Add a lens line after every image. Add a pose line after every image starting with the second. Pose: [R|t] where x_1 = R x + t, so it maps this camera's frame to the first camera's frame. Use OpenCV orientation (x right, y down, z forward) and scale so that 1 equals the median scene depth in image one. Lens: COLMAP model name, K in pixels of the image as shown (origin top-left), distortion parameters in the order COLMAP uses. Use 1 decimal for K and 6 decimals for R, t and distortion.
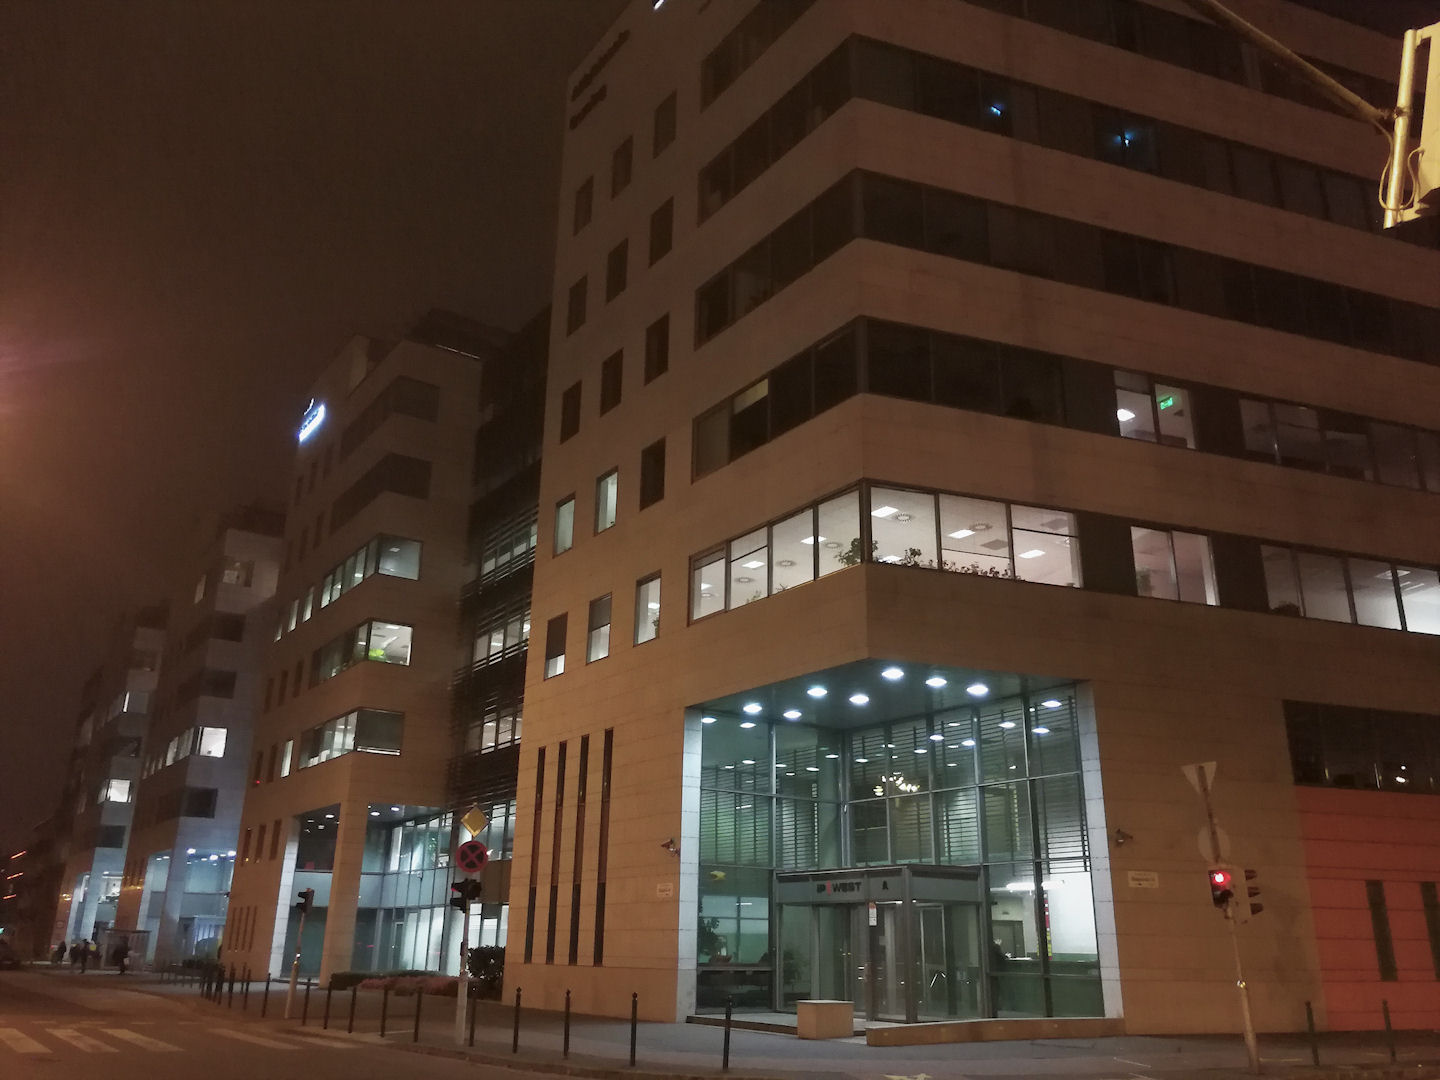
lens RADIAL K [[1194.2, 0, 720.0], [0, 1194.2, 540.0], [0, 0, 1]] dist [0.010494, -0.017776]
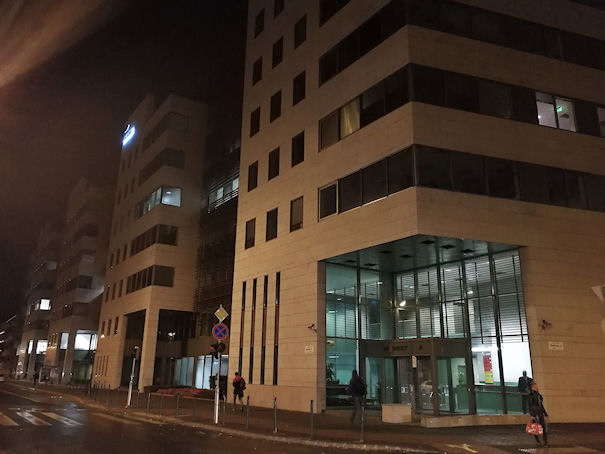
lens RADIAL K [[531.5, 0, 285.2], [0, 531.5, 217.5], [0, 0, 1]] dist [0.009665, -0.008019]
pose [[0.999324, -0.000706, -0.036769, -0.051357], [0.002173, 0.999202, 0.039876, 0.029389], [0.036711, -0.039929, 0.998528, 0.091614]]
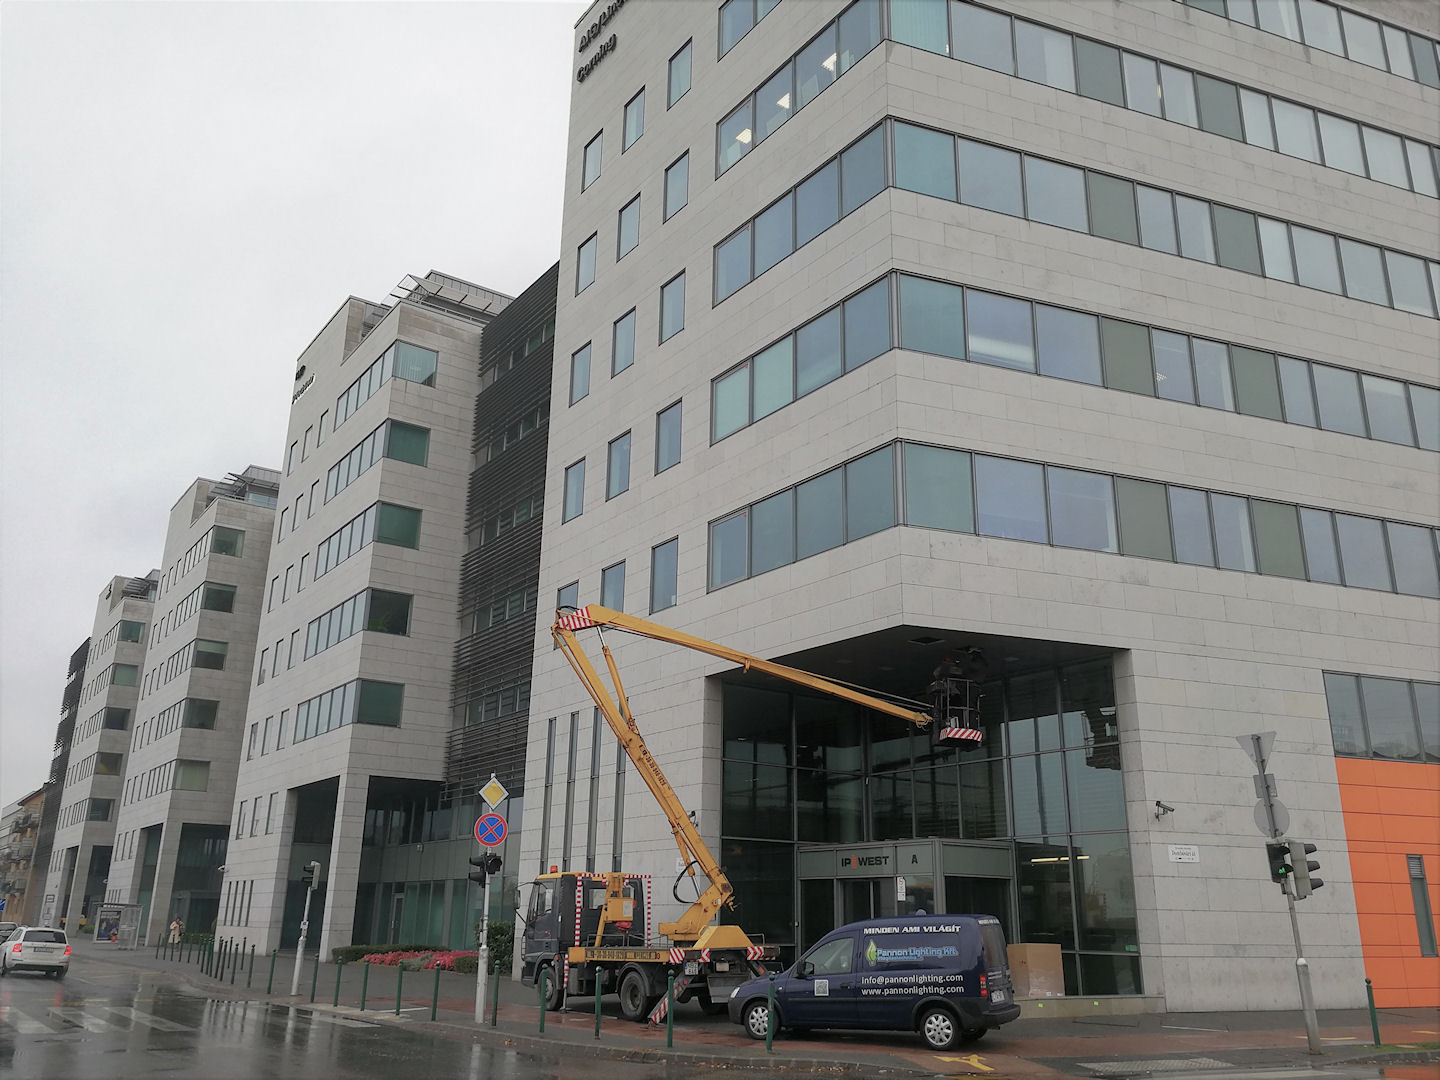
lens RADIAL K [[1194.2, 0, 720.0], [0, 1194.2, 540.0], [0, 0, 1]] dist [0.010494, -0.017776]
pose [[0.999932, 0.003448, 0.011103, -0.027705], [-0.003675, 0.999784, 0.020454, 0.009246], [-0.011030, -0.020493, 0.999729, 0.033452]]
